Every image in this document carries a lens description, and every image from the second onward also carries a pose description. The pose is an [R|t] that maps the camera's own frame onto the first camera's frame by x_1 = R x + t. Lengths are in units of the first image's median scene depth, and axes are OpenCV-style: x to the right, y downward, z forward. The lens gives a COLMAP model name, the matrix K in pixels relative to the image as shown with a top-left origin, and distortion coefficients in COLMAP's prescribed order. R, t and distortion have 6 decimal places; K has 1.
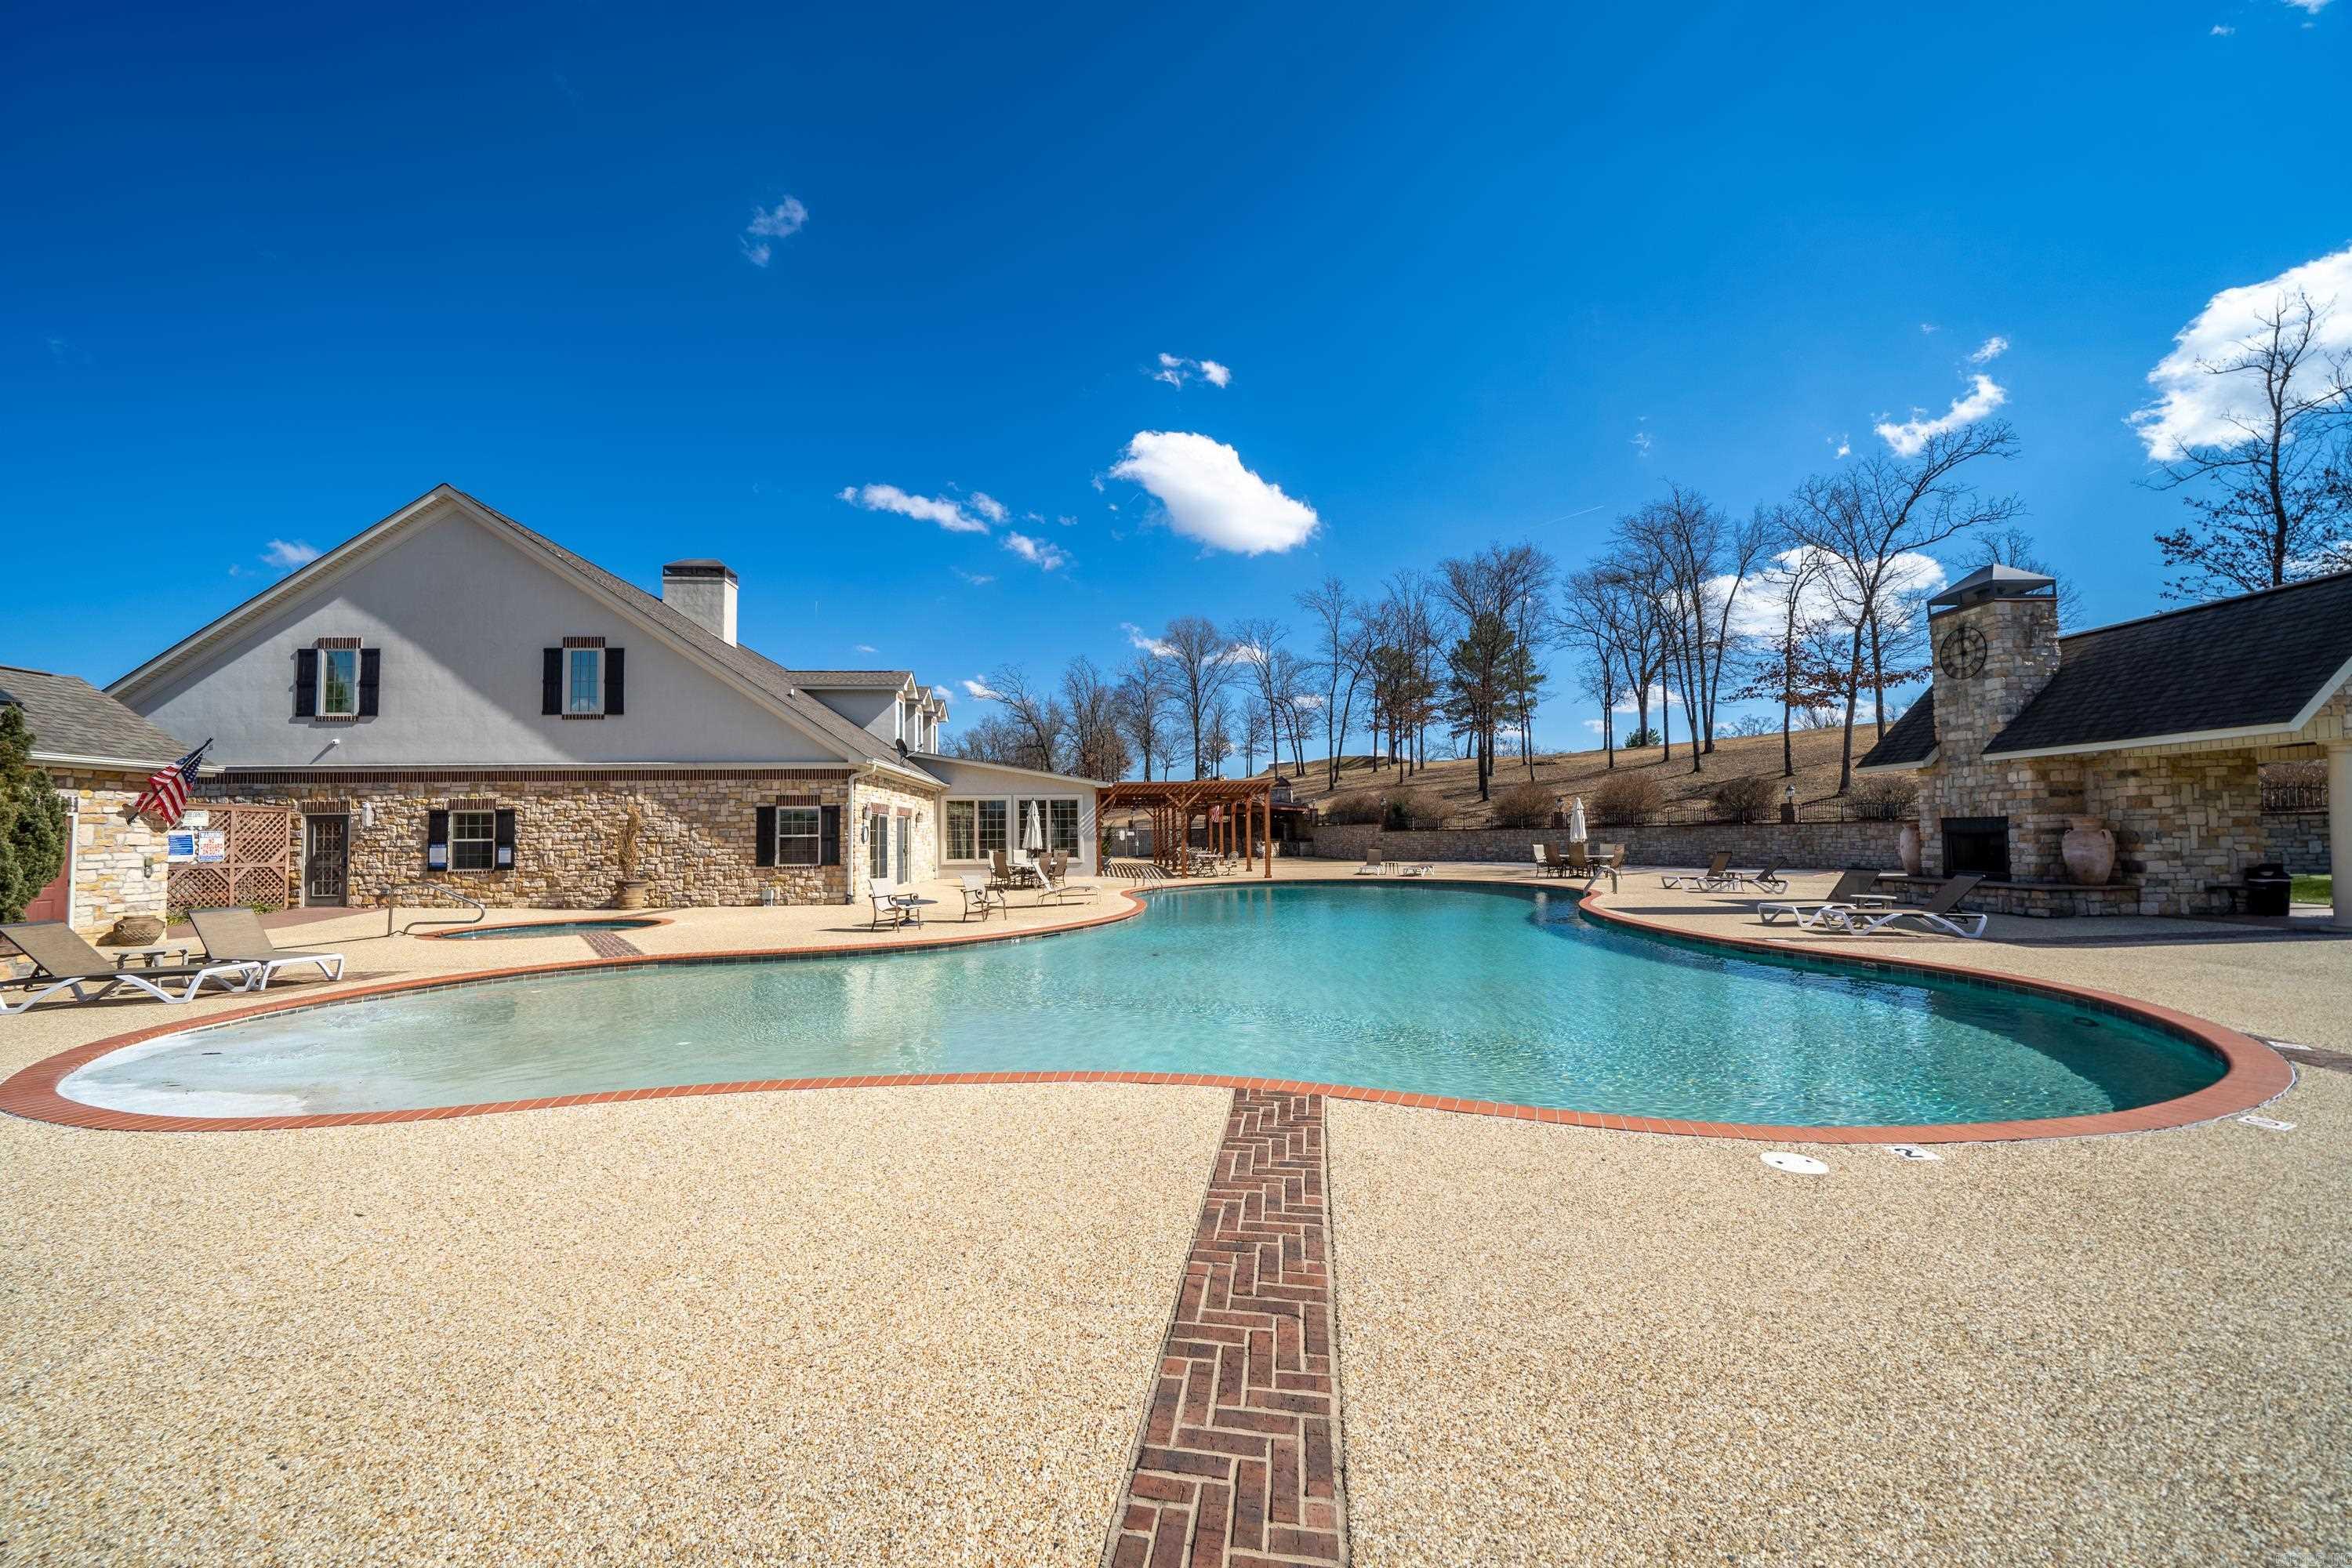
lens RADIAL K [[831.9, 0, 1176.0], [0, 831.9, 784.0], [0, 0, 1]] dist [-0.001510, -0.000134]
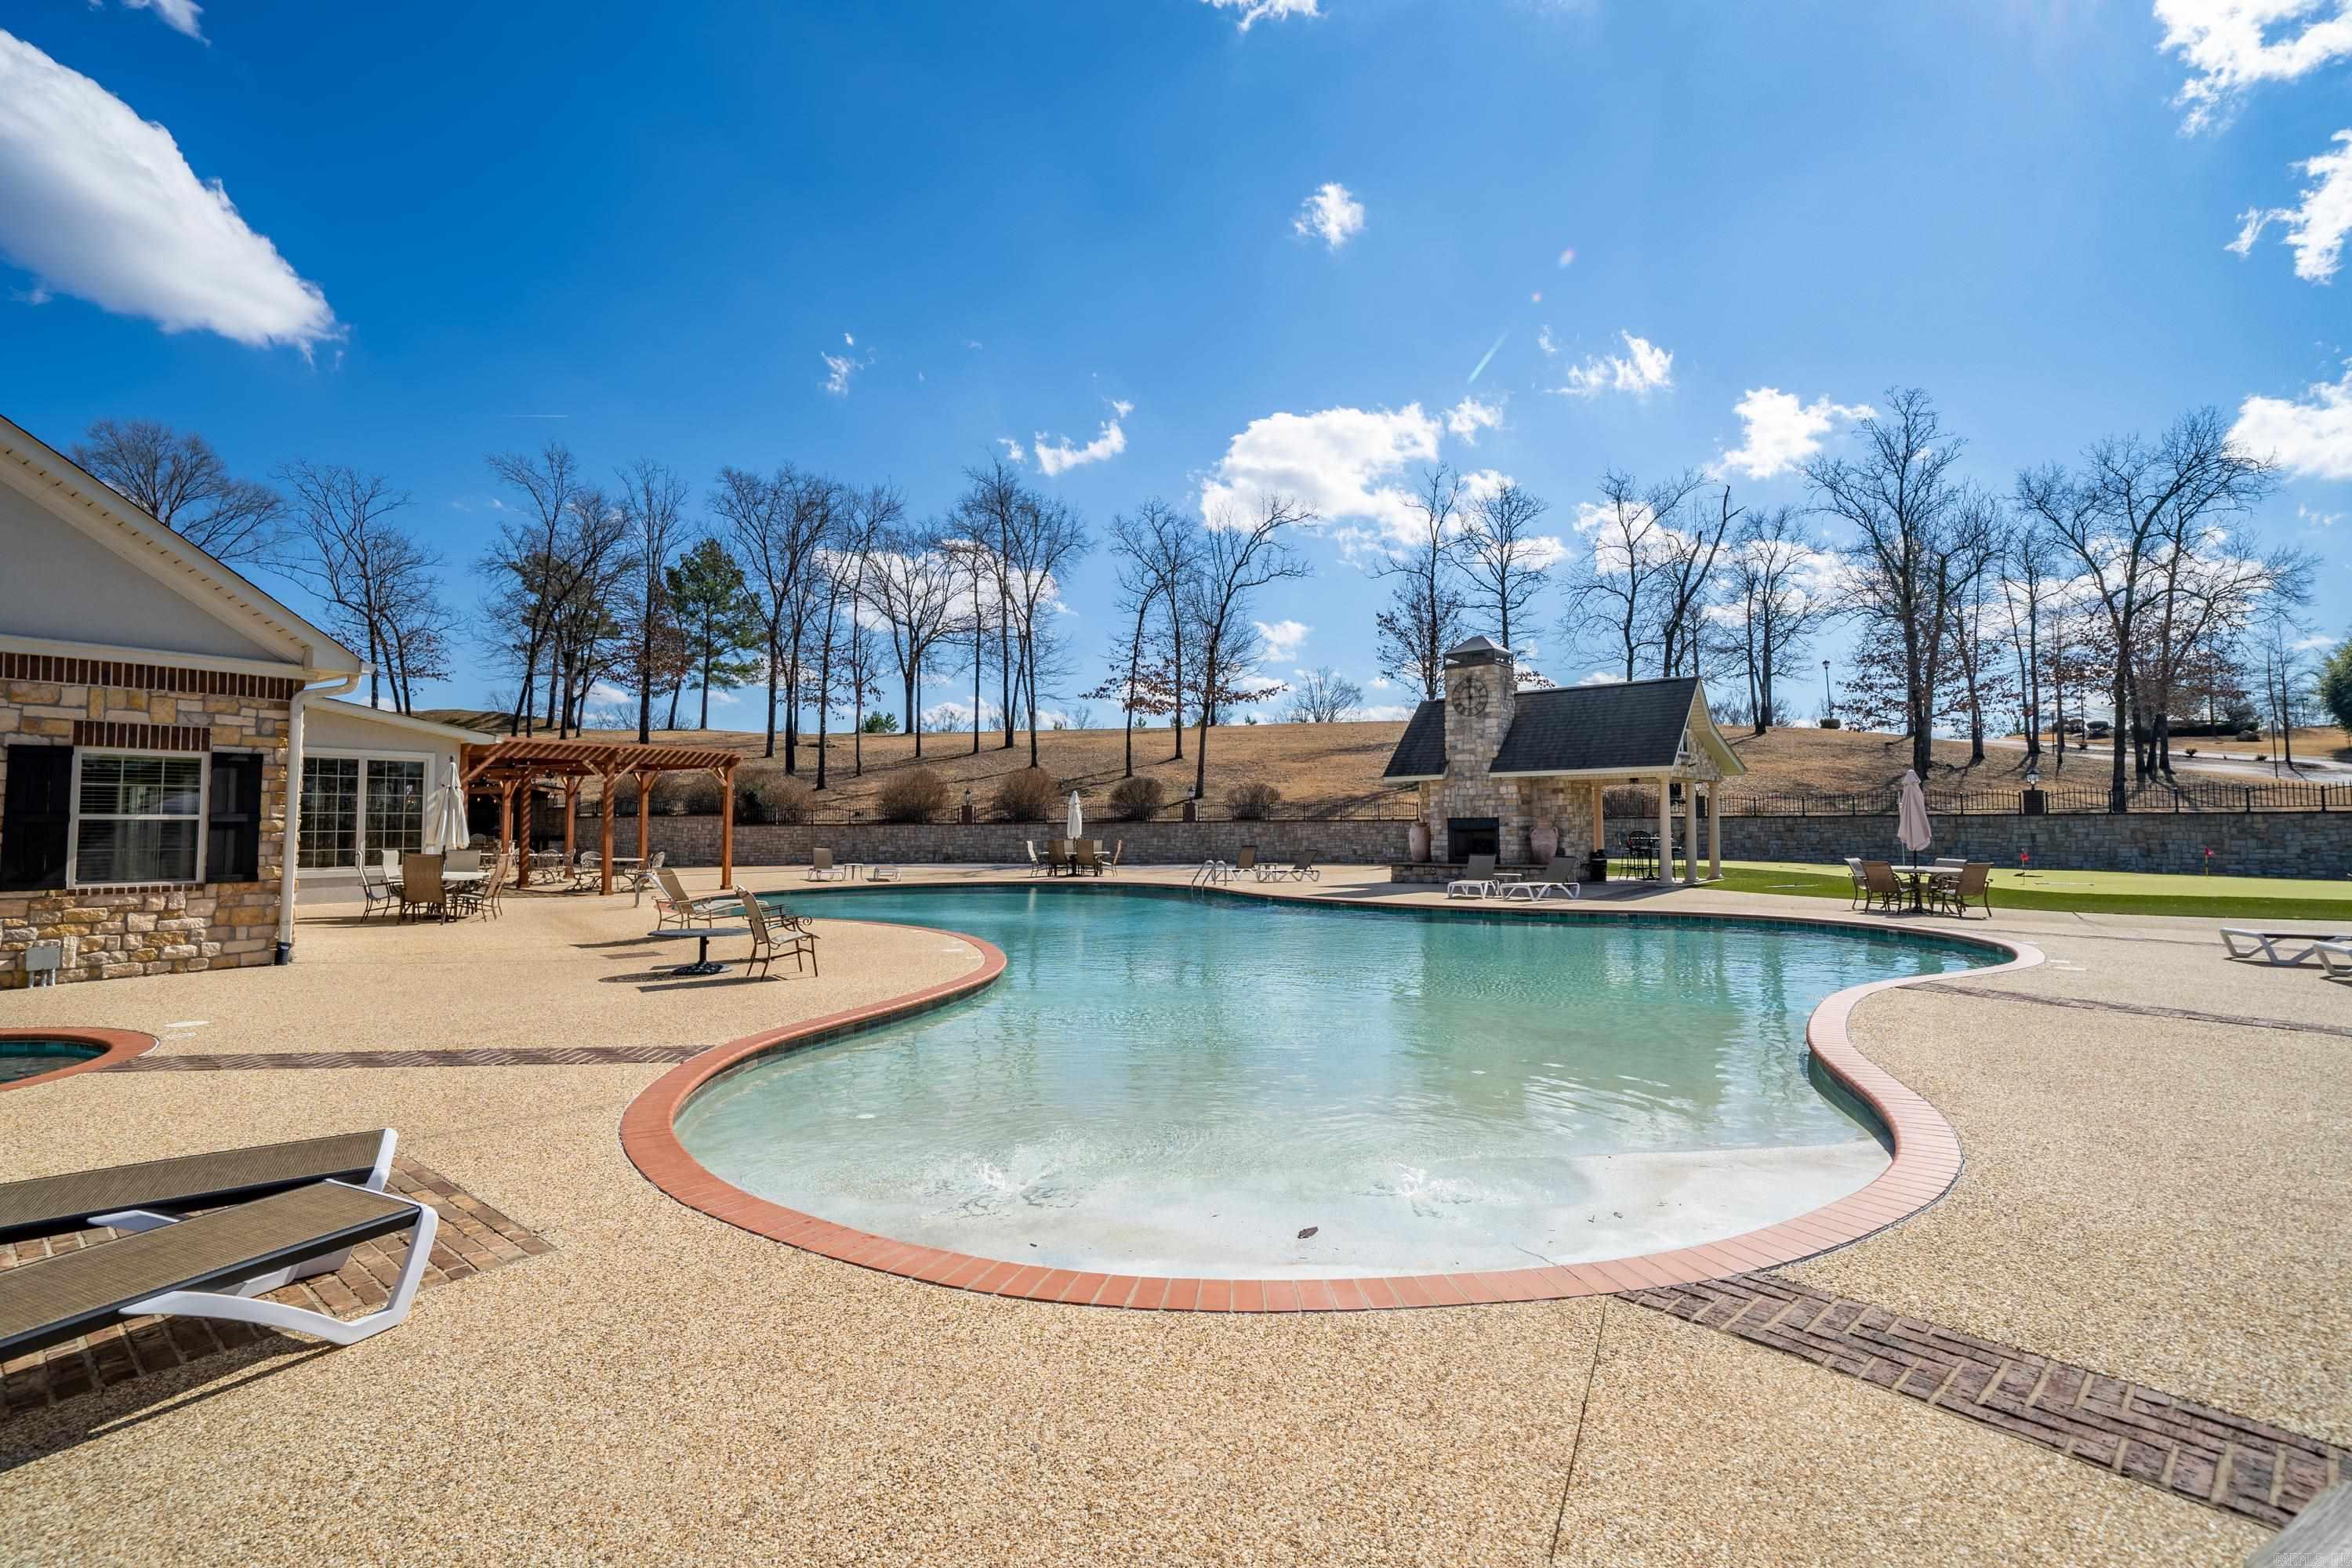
lens RADIAL K [[1078.5, 0, 1168.5], [0, 1078.5, 740.7], [0, 0, 1]] dist [0.012550, 0.000153]
pose [[0.618744, 0.072674, 0.782224, -0.573543], [-0.052488, 0.997311, -0.051138, 0.023335], [-0.783837, -0.009416, 0.620895, 0.221621]]
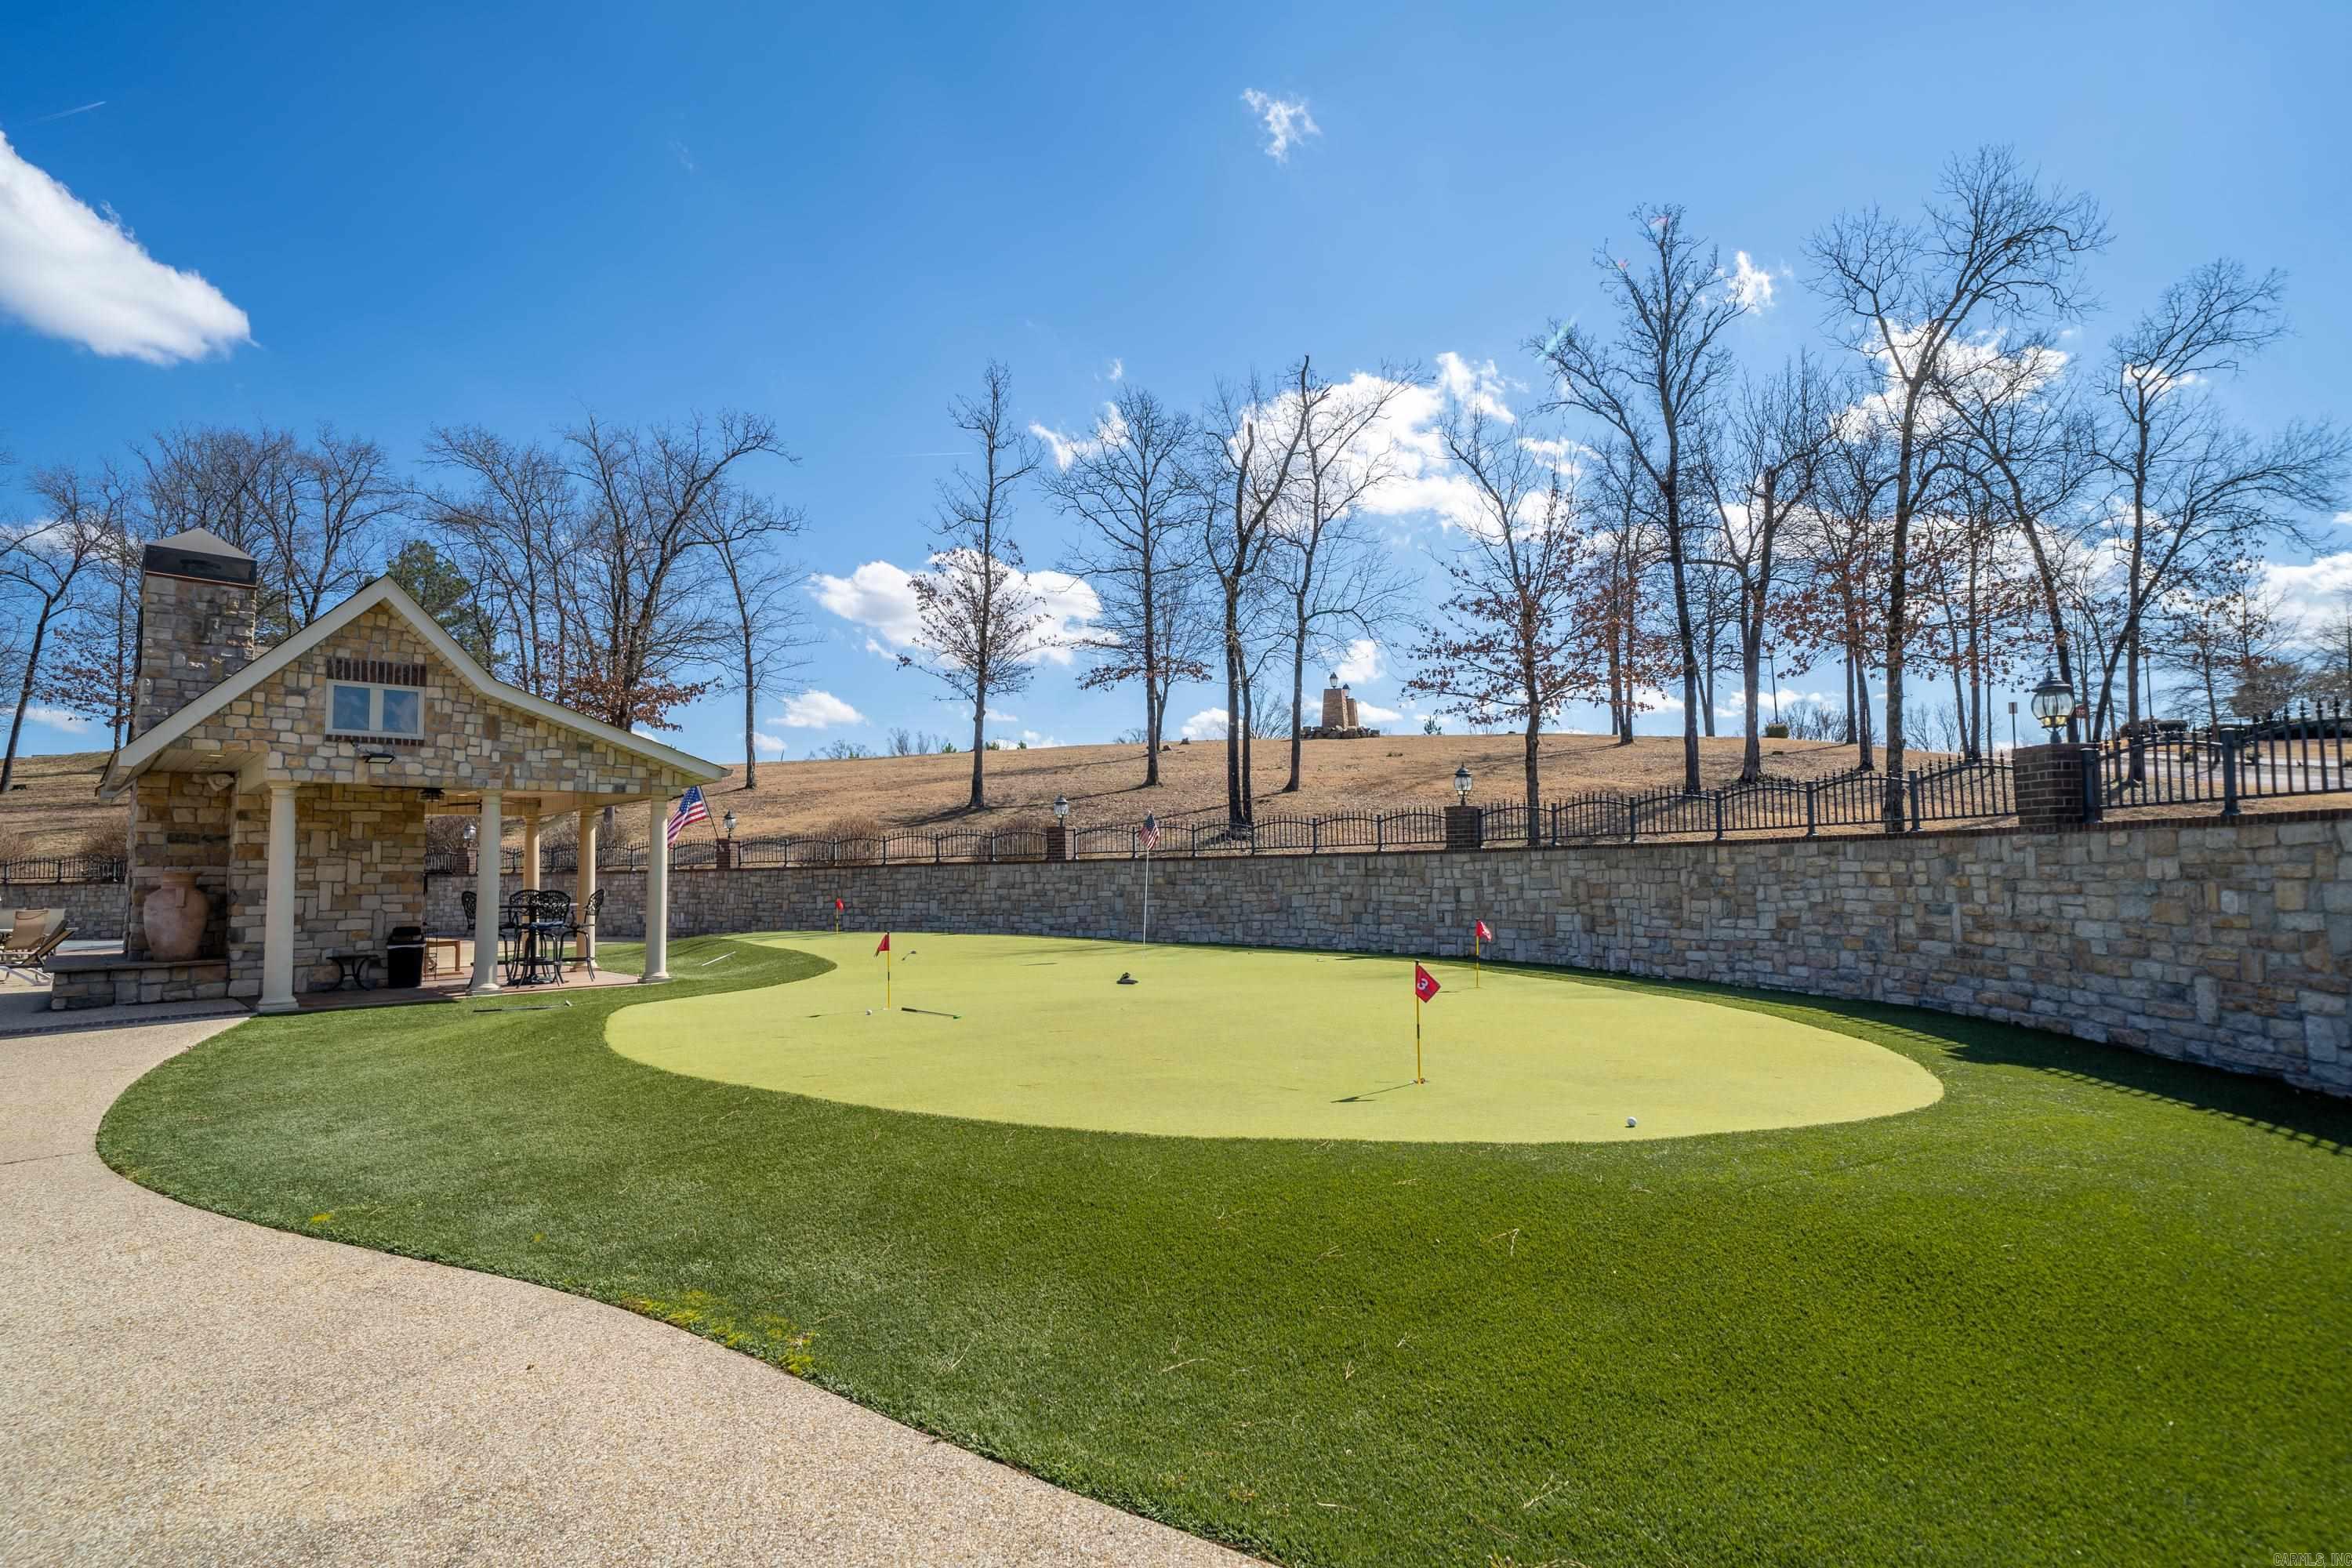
lens RADIAL K [[1213.8, 0, 1176.0], [0, 1213.8, 784.0], [0, 0, 1]] dist [0.001365, 0.000203]
pose [[0.714214, 0.056001, 0.697684, 0.759720], [-0.040552, 0.998430, -0.038628, -0.026338], [-0.698752, -0.000704, 0.715364, -0.339358]]
